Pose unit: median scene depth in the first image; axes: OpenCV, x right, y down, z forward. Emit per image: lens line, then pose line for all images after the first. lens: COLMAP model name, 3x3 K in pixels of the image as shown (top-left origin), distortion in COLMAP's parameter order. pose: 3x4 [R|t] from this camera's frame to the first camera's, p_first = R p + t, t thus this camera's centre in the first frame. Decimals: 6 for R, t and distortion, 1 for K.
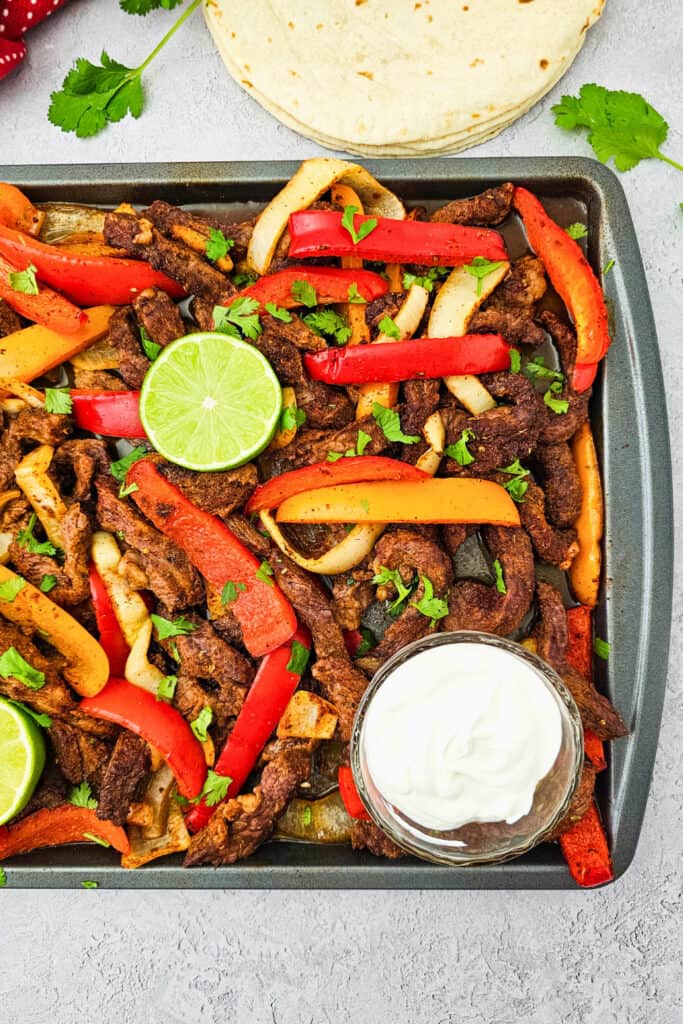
lens RADIAL K [[711.2, 0, 352.7], [0, 711.2, 510.7], [0, 0, 1]] dist [-0.000346, -0.005713]
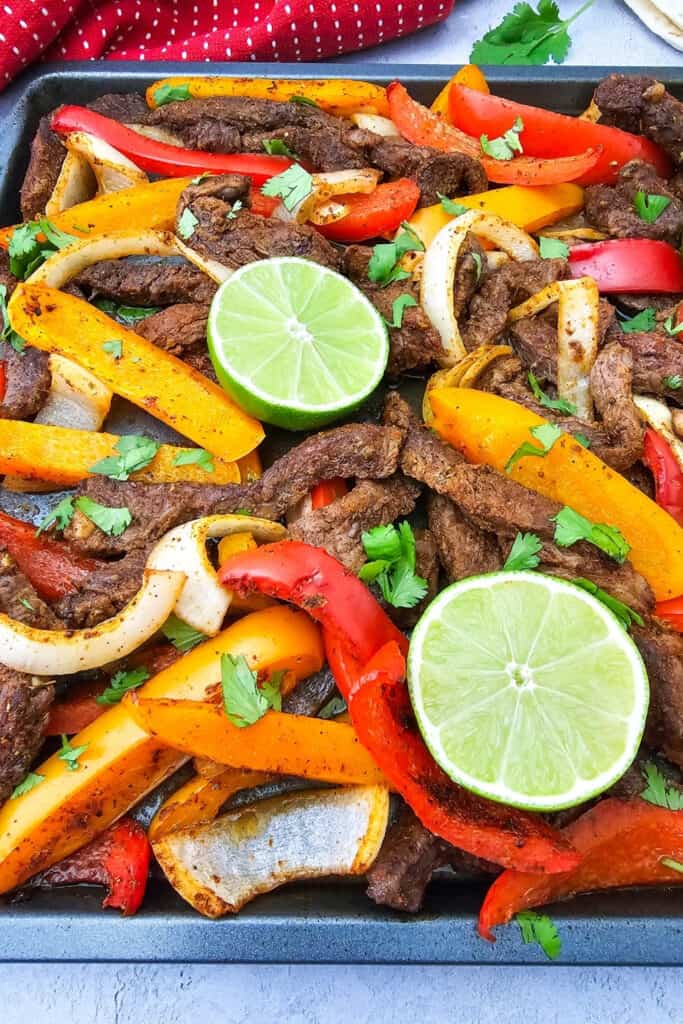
lens RADIAL K [[701.2, 0, 345.6], [0, 701.2, 460.0], [0, 0, 1]] dist [-0.000186, -0.000140]
pose [[0.999716, 0.021508, 0.010274, -0.663964], [-0.015328, 0.910182, -0.413924, 0.409660], [-0.018254, 0.413649, 0.910254, 0.368635]]
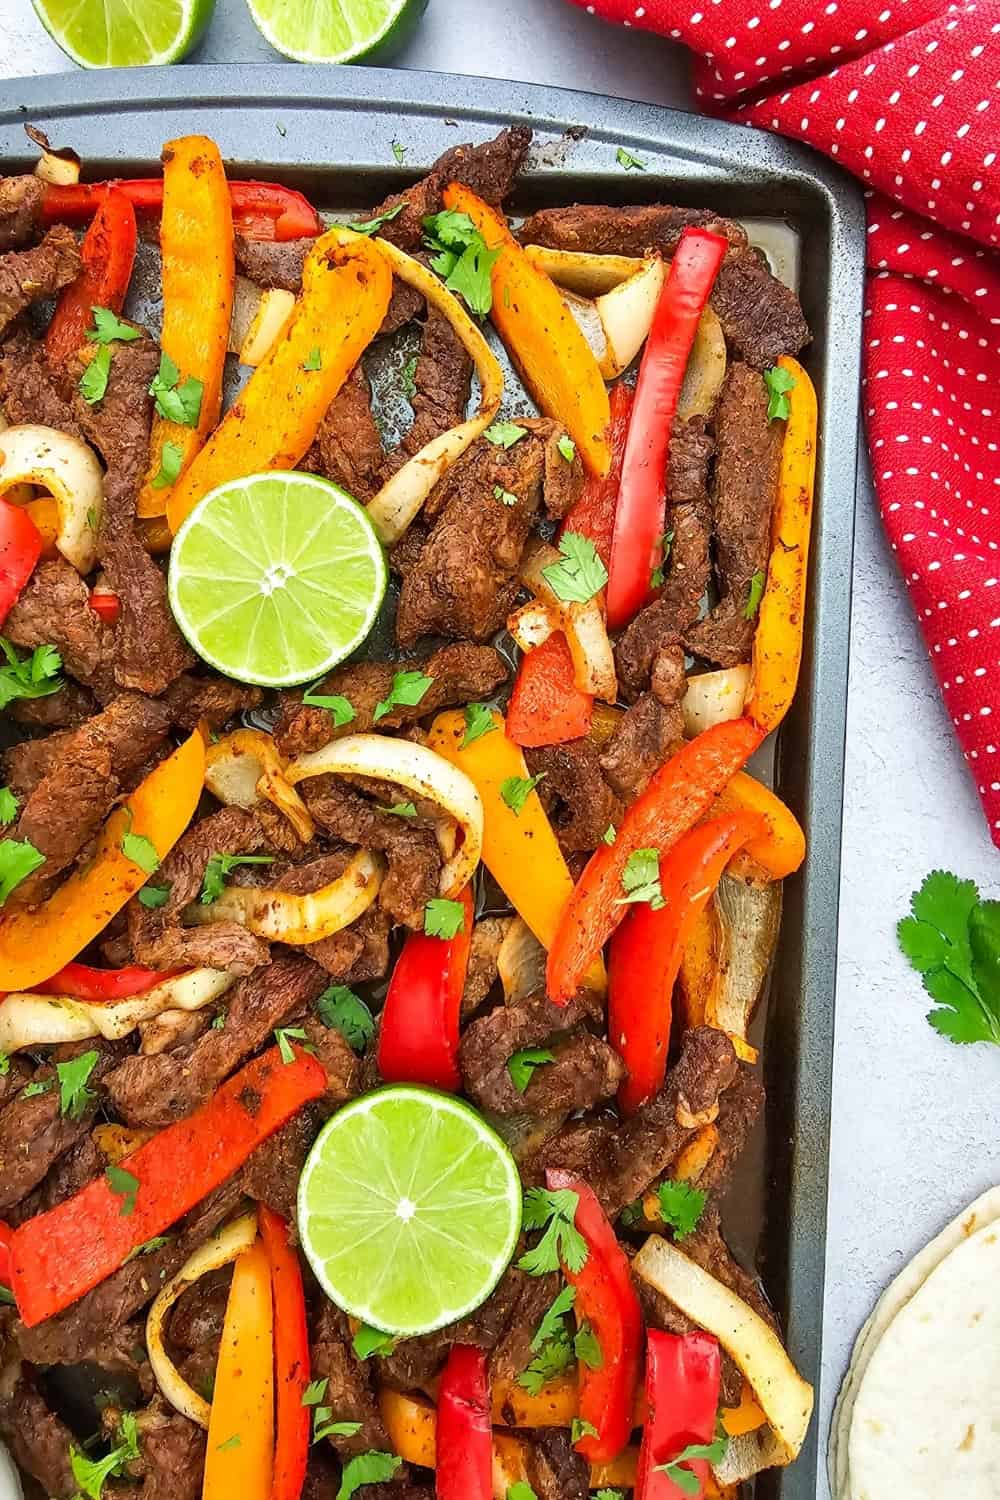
lens RADIAL K [[1027.1, 0, 505.9], [0, 1027.1, 673.8], [0, 0, 1]] dist [-0.000186, -0.000140]
pose [[-0.053304, 0.998542, -0.008532, -0.628727], [-0.996543, -0.052648, 0.064262, -0.256401], [0.063719, 0.011927, 0.997897, 0.103698]]
